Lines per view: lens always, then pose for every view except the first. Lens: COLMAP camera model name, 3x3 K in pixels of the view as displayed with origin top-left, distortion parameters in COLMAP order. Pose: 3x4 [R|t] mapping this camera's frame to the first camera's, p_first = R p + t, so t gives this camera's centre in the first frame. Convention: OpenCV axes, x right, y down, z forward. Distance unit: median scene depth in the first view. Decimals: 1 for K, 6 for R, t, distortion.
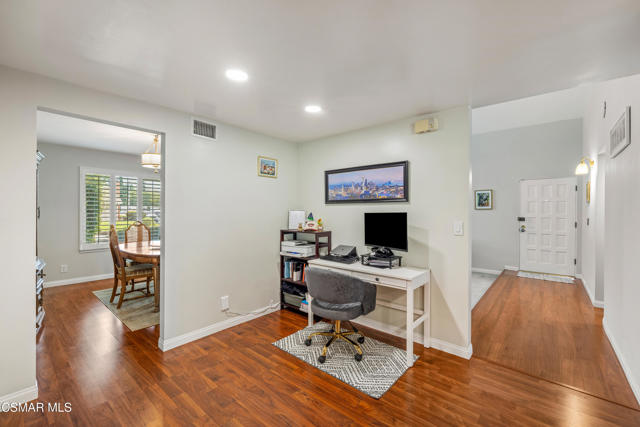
lens RADIAL K [[270.6, 0, 320.3], [0, 270.6, 210.7], [0, 0, 1]] dist [0.000663, -0.000430]
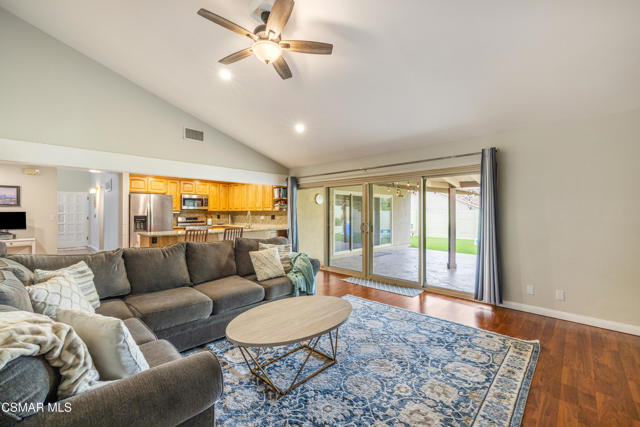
lens RADIAL K [[270.6, 0, 317.5], [0, 270.6, 212.3], [0, 0, 1]] dist [0.000663, -0.000430]
pose [[0.076491, -0.007768, 0.997040, -1.277129], [0.000172, 0.999970, 0.007777, -0.002112], [-0.997070, -0.000423, 0.076490, -1.154794]]
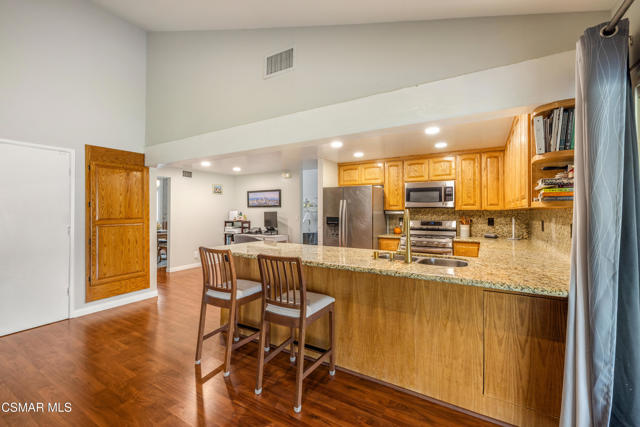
lens RADIAL K [[270.6, 0, 322.5], [0, 270.6, 207.3], [0, 0, 1]] dist [0.000663, -0.000430]
pose [[0.985593, -0.002646, 0.169113, 0.237297], [0.005238, 0.999875, -0.014886, 0.006178], [-0.169052, 0.015557, 0.985484, -1.135601]]
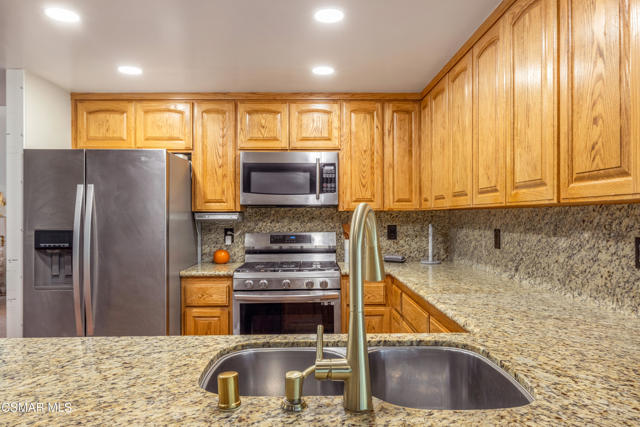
lens RADIAL K [[451.0, 0, 320.3], [0, 451.0, 208.3], [0, 0, 1]] dist [0.006744, 0.002467]
pose [[0.748728, 0.000186, 0.662877, 0.332361], [0.009466, 0.999895, -0.010972, 0.009071], [-0.662809, 0.014490, 0.748648, -0.754109]]
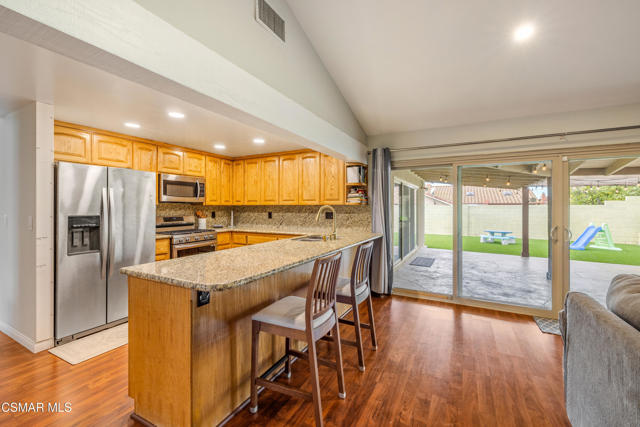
lens RADIAL K [[270.6, 0, 322.5], [0, 270.6, 208.7], [0, 0, 1]] dist [0.000663, -0.000430]
pose [[-0.209954, -0.012261, 0.977634, -0.417760], [-0.001706, 0.999924, 0.012174, 0.003818], [-0.977710, 0.000888, -0.209959, -0.298469]]
